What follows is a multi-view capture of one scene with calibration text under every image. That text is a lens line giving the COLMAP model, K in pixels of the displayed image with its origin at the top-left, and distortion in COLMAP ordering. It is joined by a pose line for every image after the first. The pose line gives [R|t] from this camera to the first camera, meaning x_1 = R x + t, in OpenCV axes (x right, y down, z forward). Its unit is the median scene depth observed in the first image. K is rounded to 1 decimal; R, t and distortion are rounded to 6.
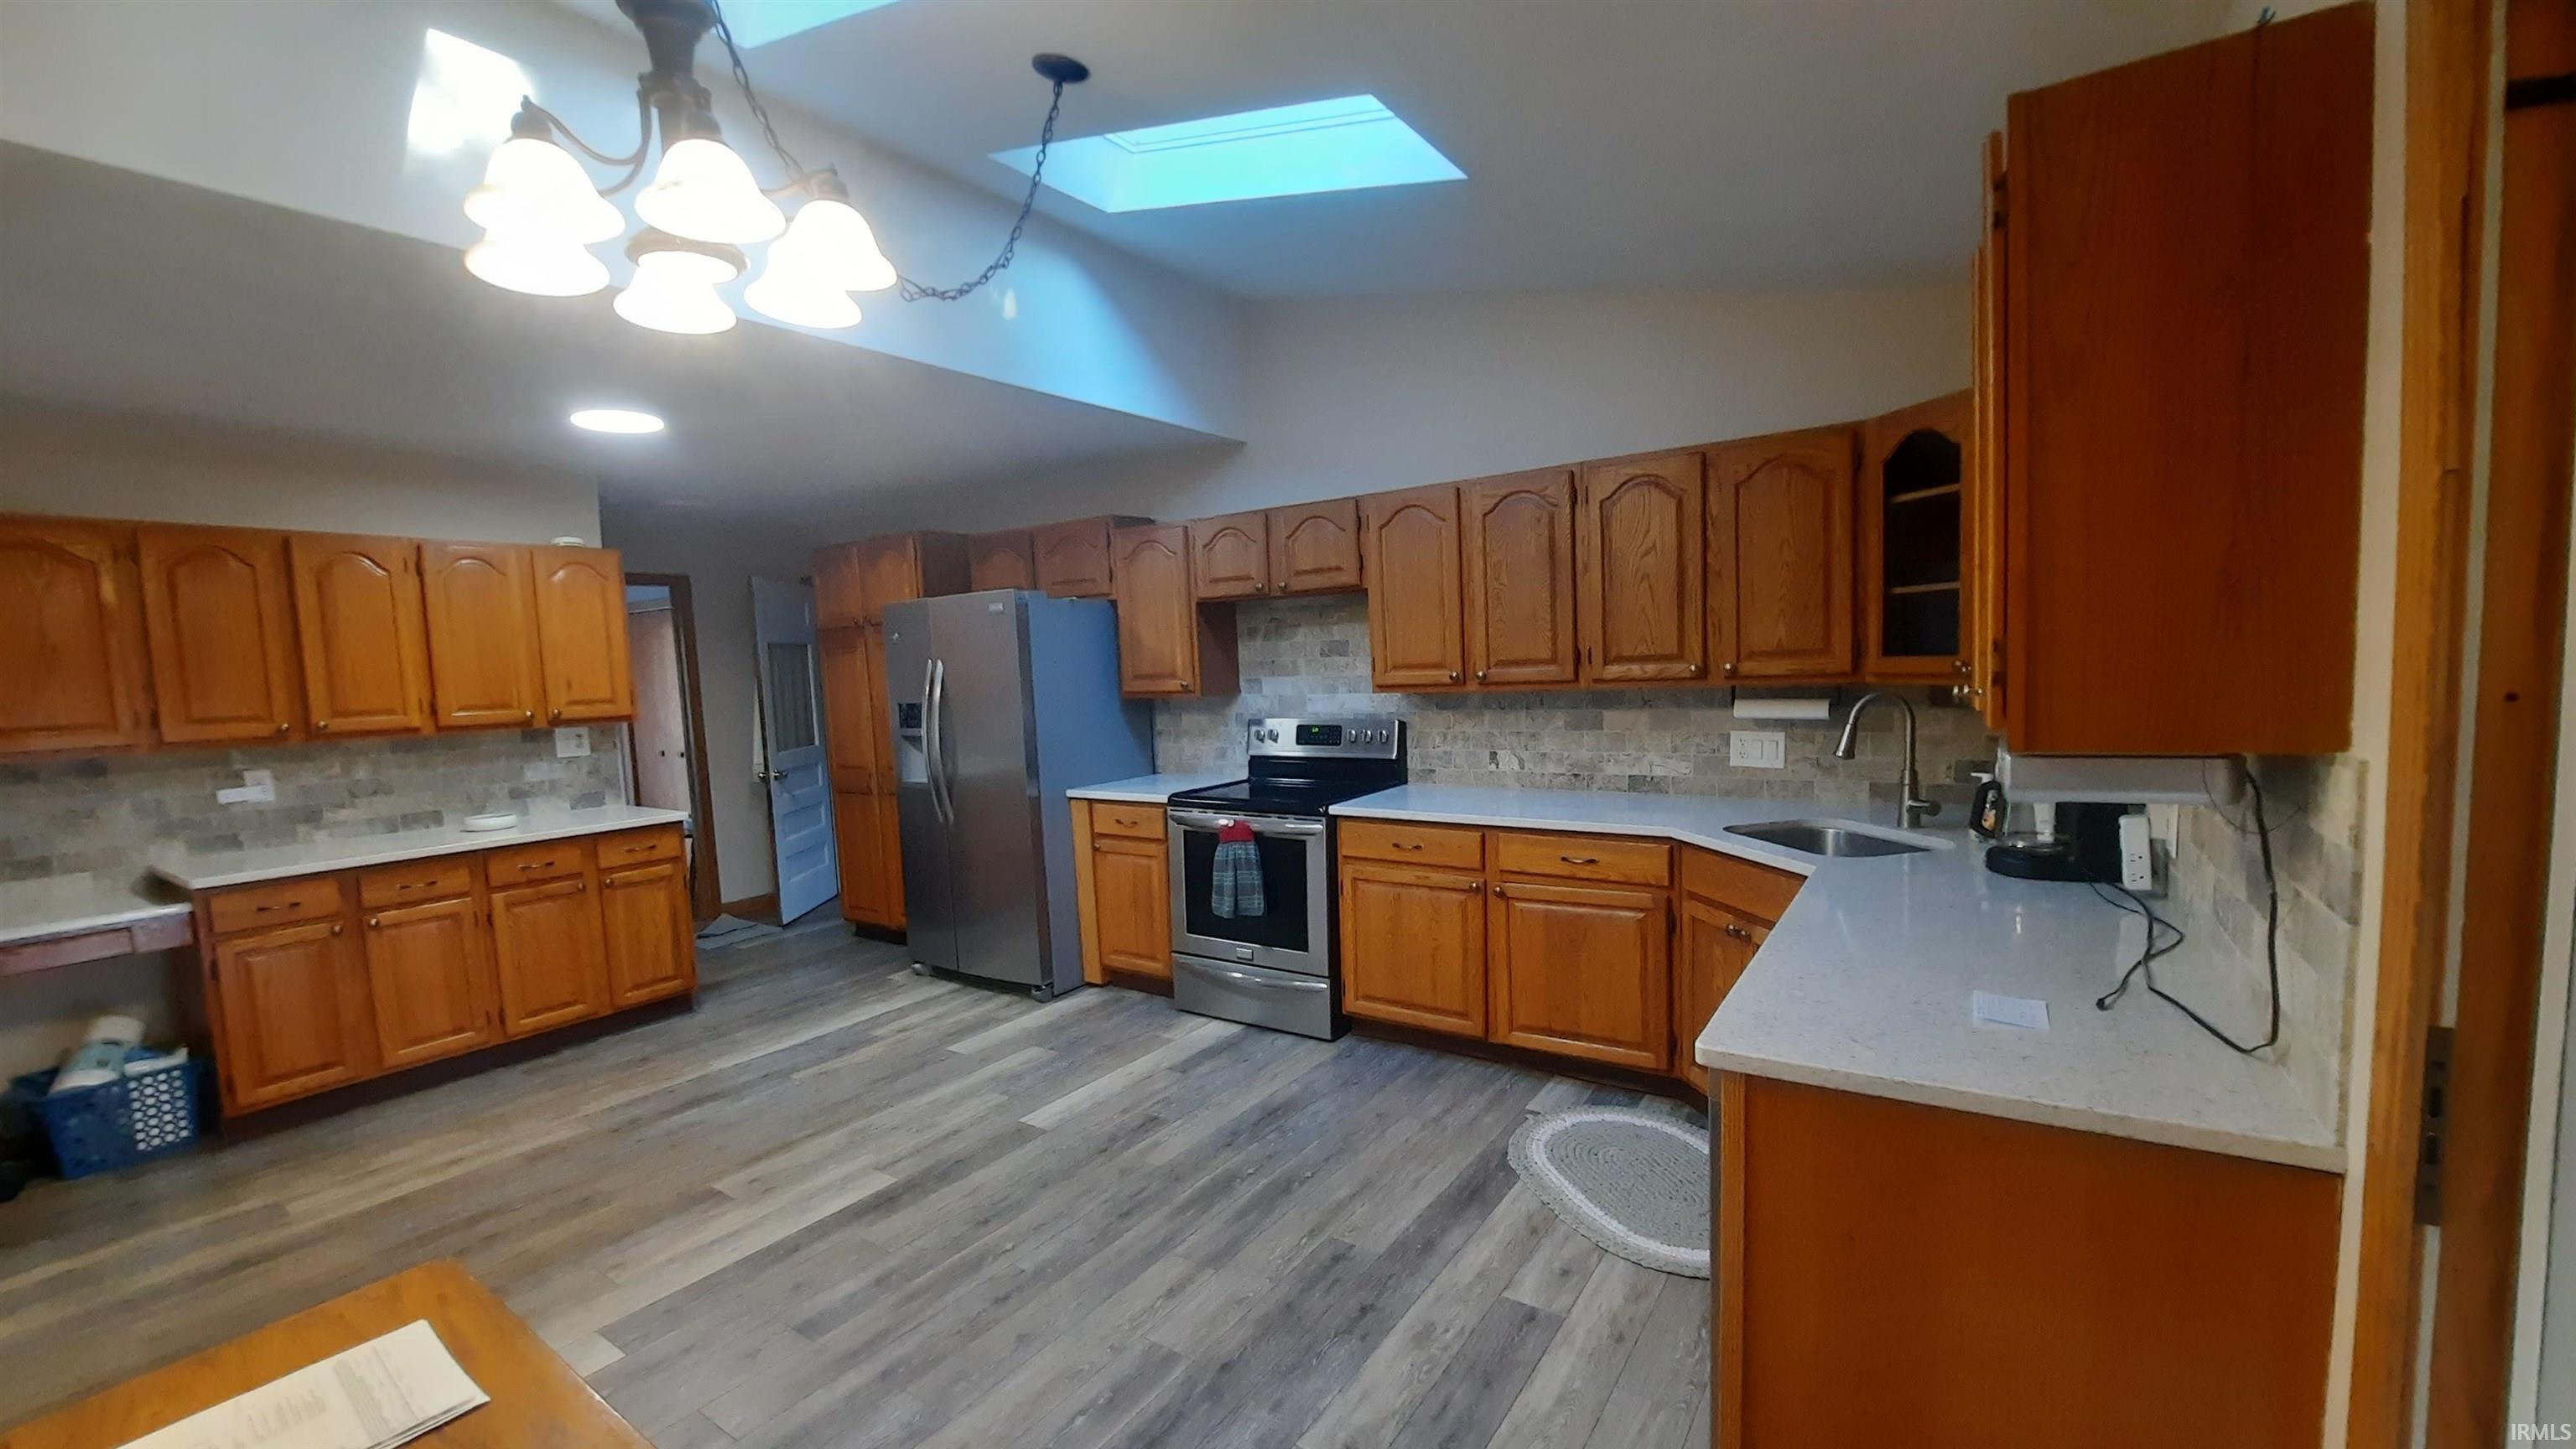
lens RADIAL K [[1008.9, 0, 1294.4], [0, 1008.9, 752.5], [0, 0, 1]] dist [-0.016835, 0.000014]
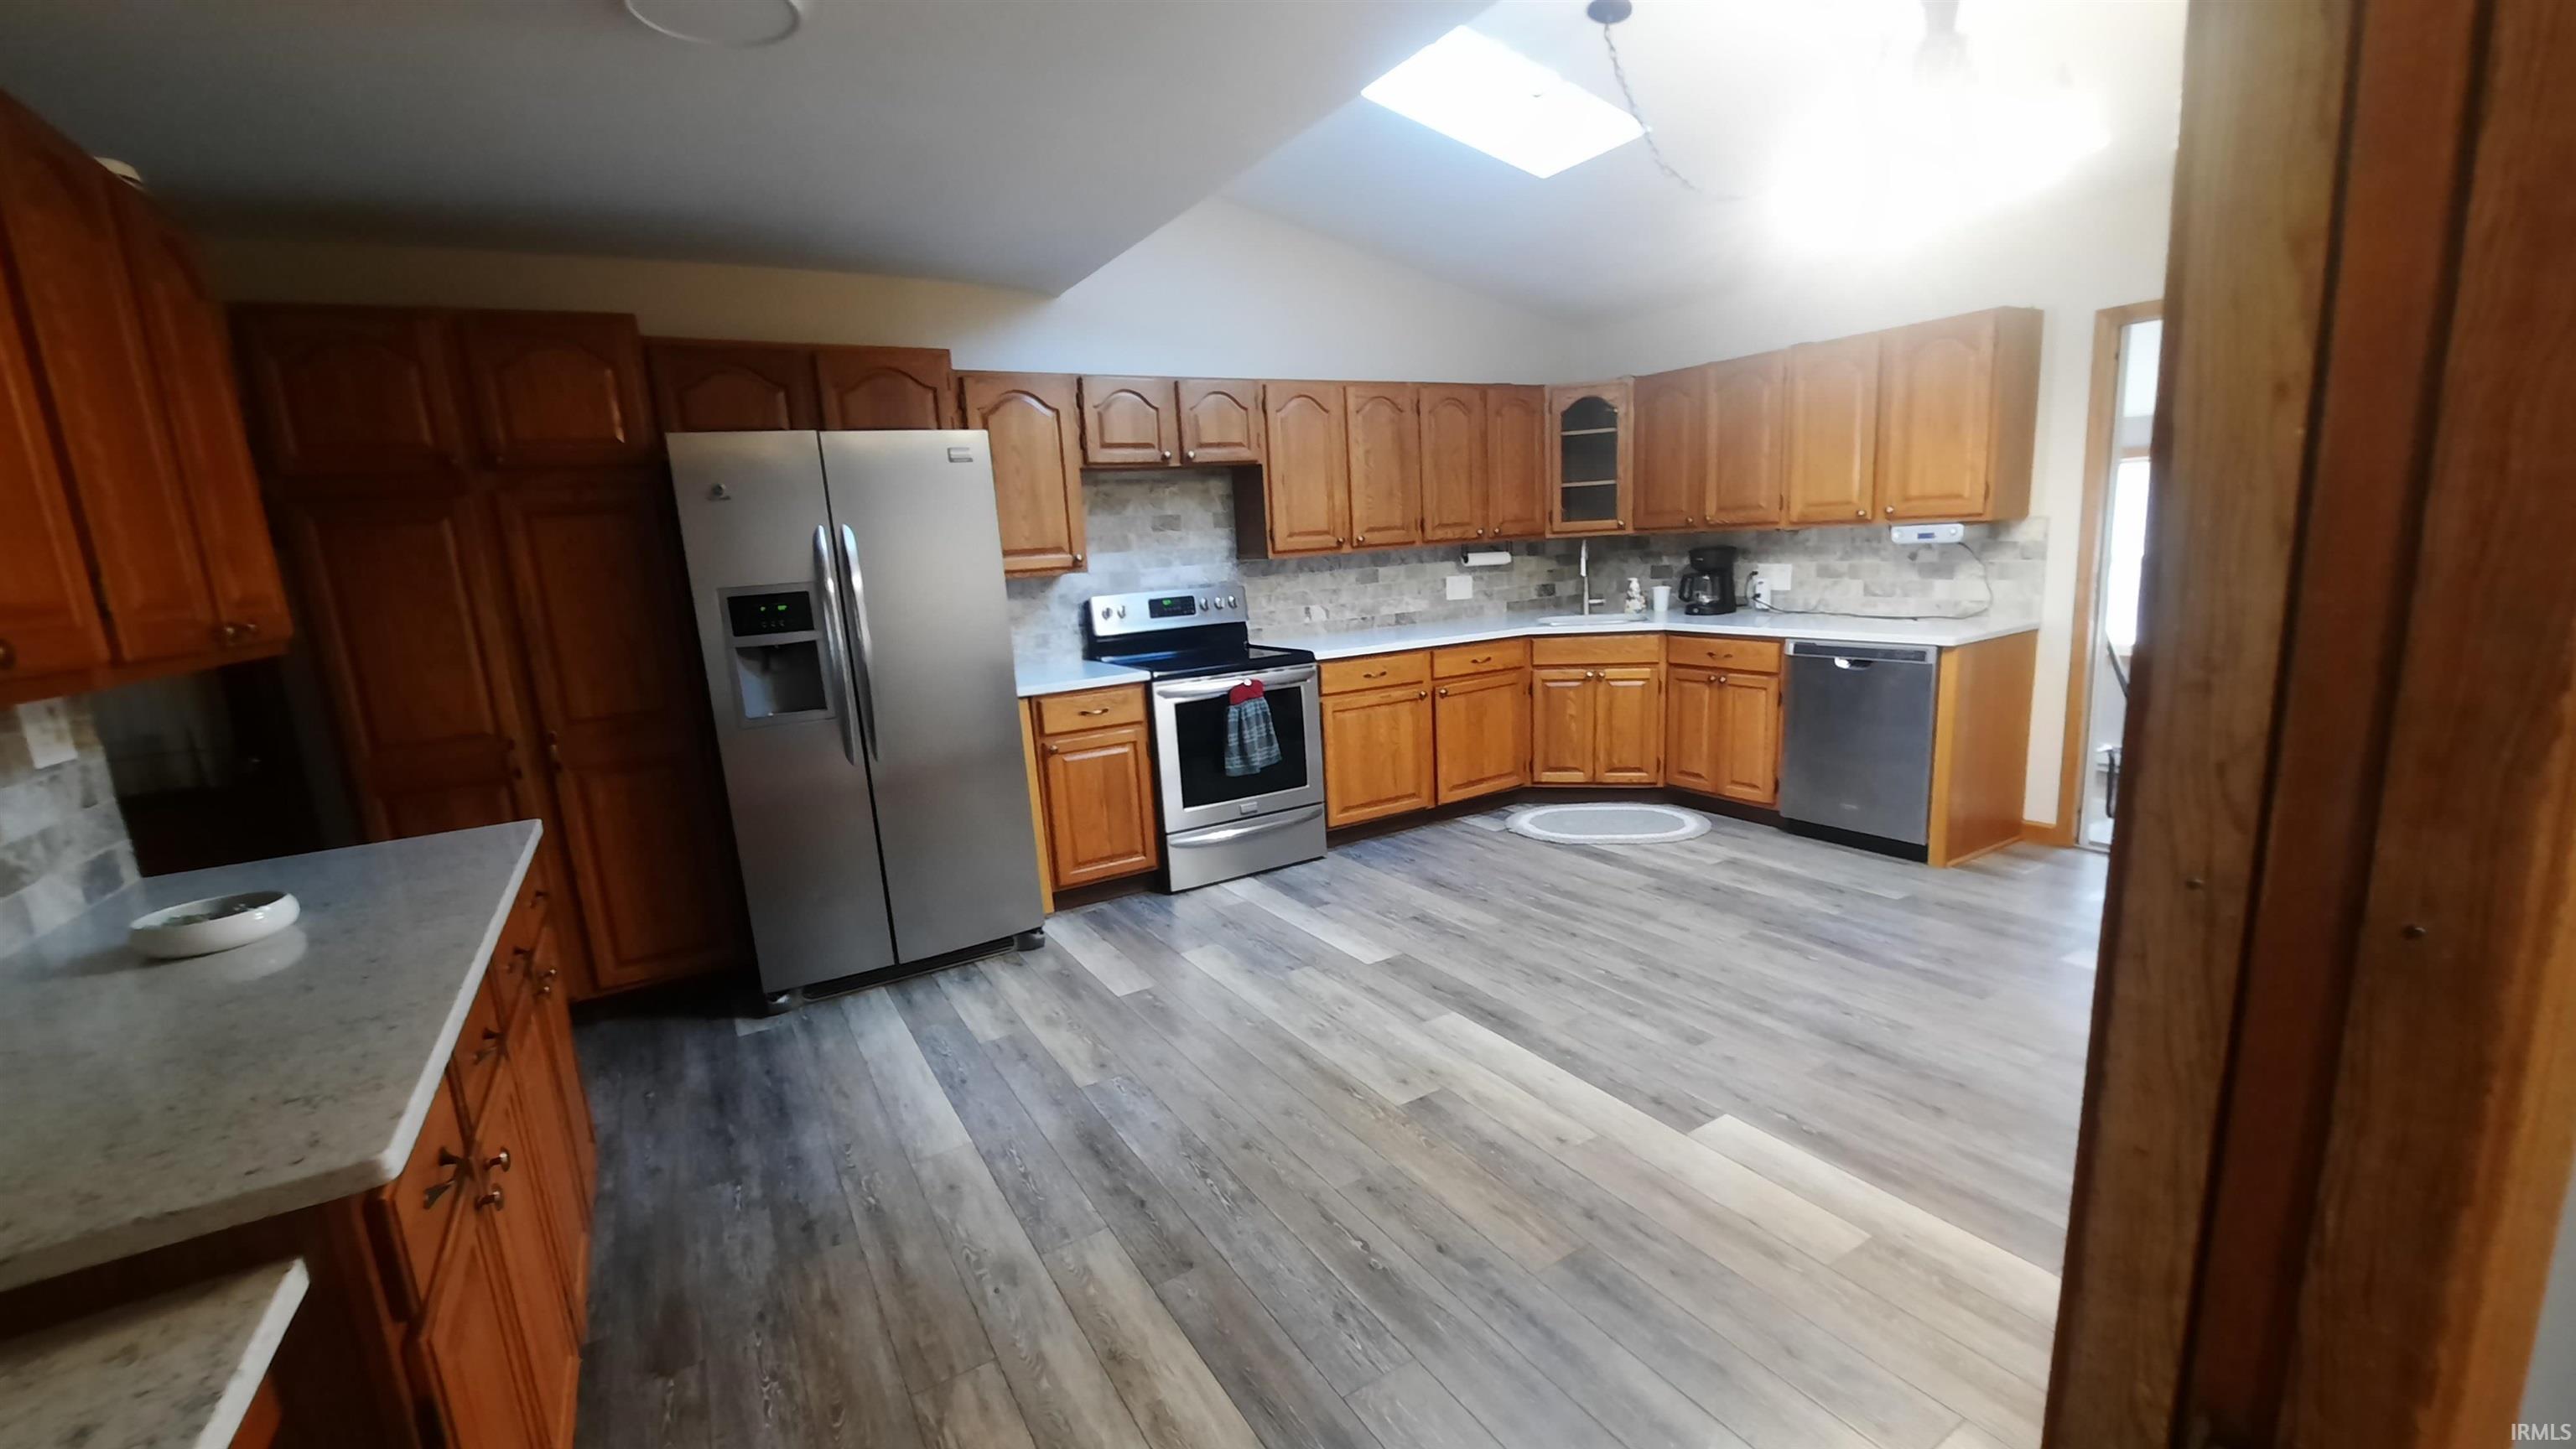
lens RADIAL K [[1029.4, 0, 1279.1], [0, 1029.4, 732.8], [0, 0, 1]] dist [-0.000836, 0.000010]
pose [[0.429935, -0.153698, 0.889682, -1.091867], [0.122046, 0.986253, 0.111403, 0.007507], [-0.894573, 0.060686, 0.442782, 0.547043]]
